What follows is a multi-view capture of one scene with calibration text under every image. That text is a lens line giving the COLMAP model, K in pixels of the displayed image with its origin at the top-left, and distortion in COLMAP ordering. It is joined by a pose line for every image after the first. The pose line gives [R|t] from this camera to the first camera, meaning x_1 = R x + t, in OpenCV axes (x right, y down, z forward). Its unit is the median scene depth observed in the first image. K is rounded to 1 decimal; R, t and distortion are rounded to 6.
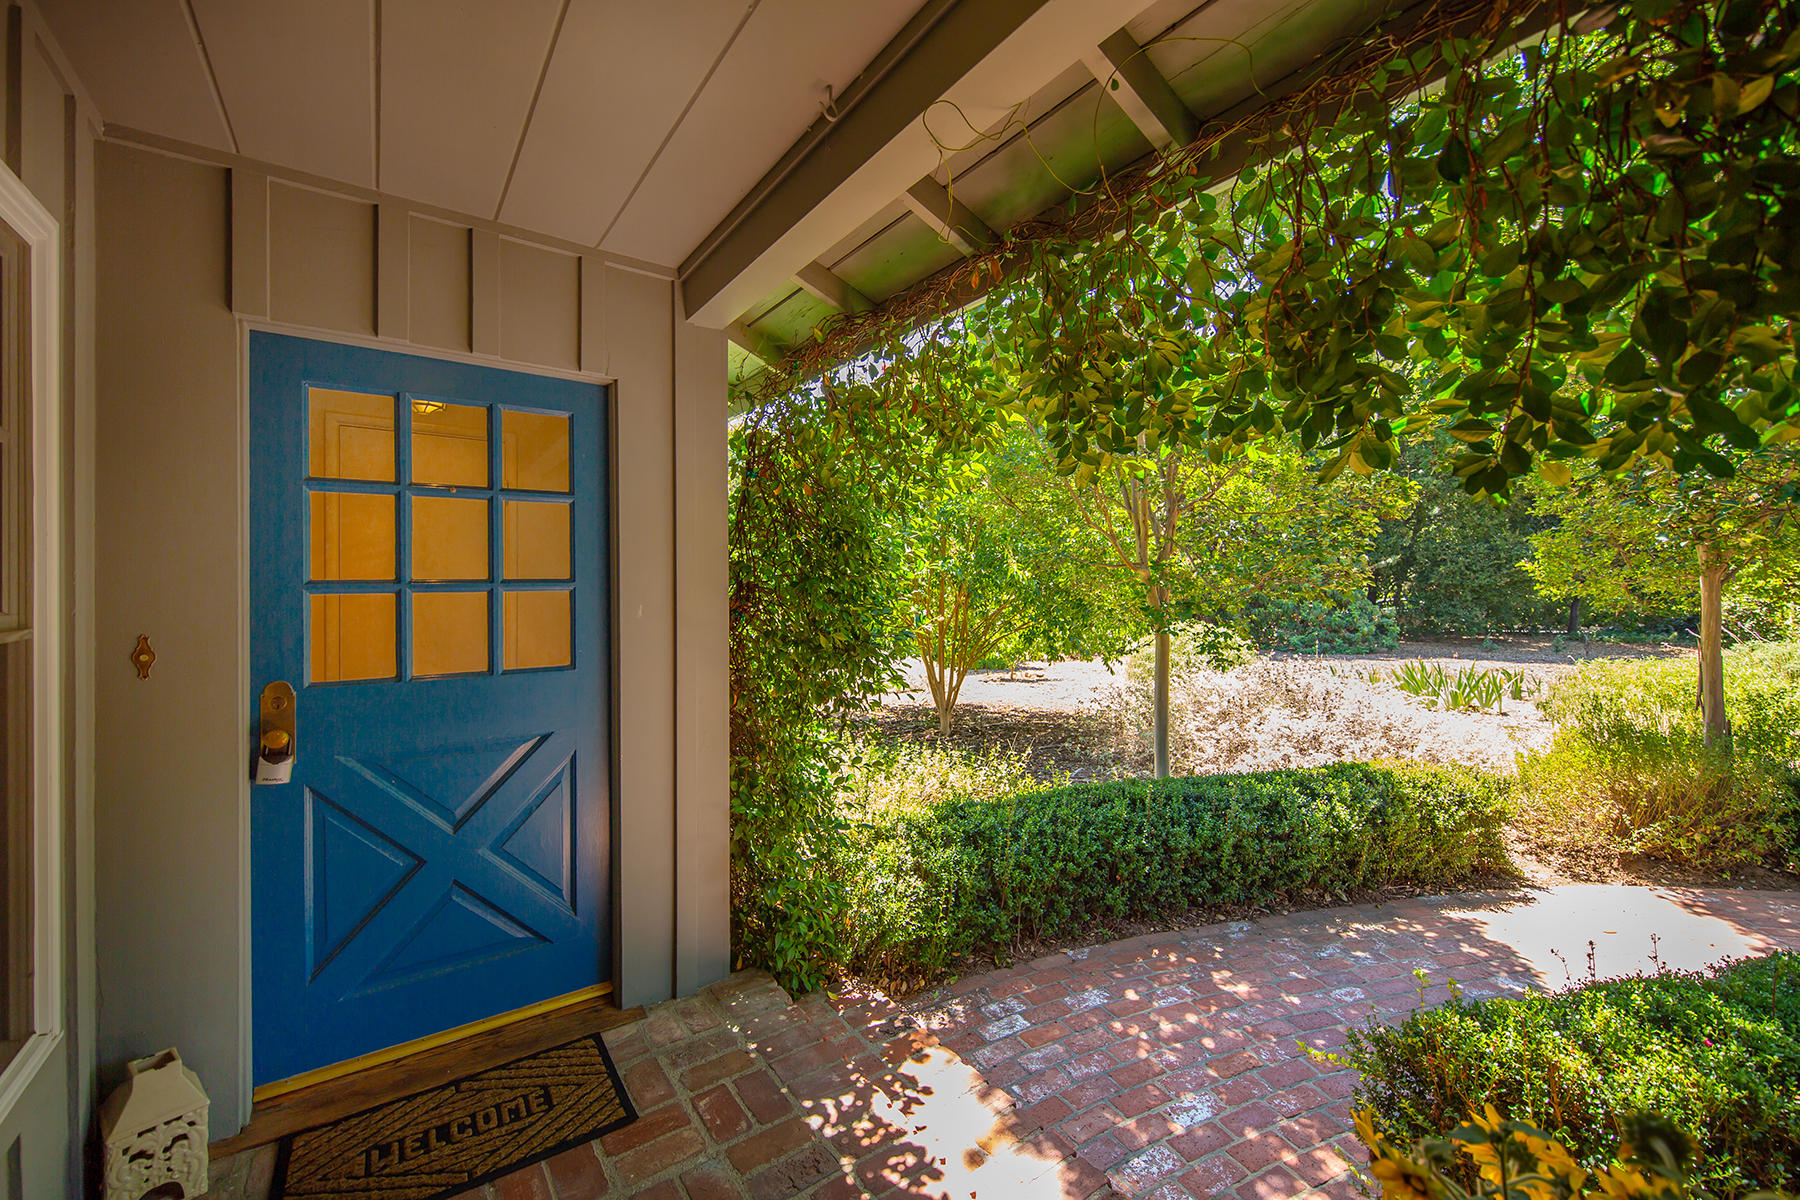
lens RADIAL K [[711.4, 0, 900.0], [0, 711.4, 600.0], [0, 0, 1]] dist [-0.000716, -0.000163]
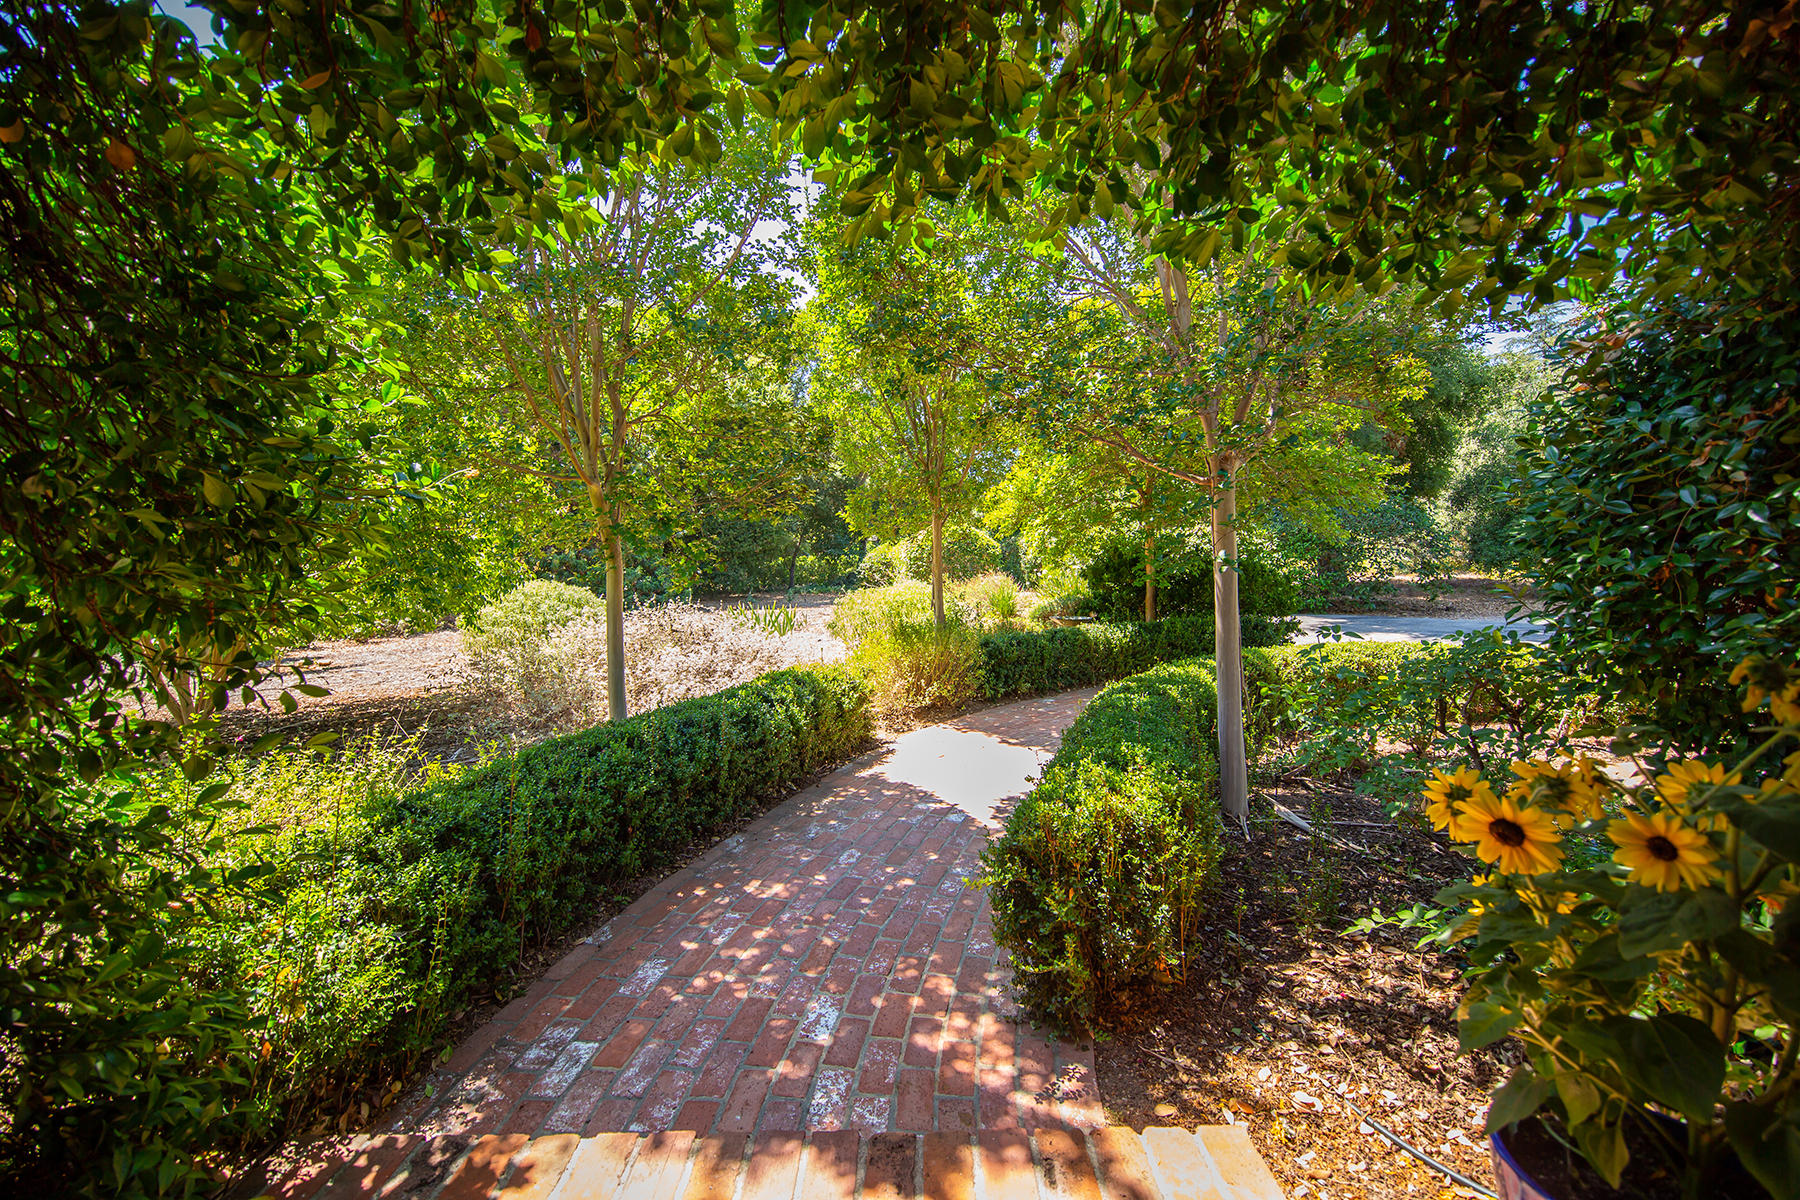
lens RADIAL K [[684.3, 0, 900.0], [0, 684.3, 600.0], [0, 0, 1]] dist [0.000369, 0.000031]
pose [[0.581710, -0.054301, 0.811581, -0.179456], [0.029468, 0.998521, 0.045687, 0.101336], [-0.812862, -0.002661, 0.582450, 0.301125]]
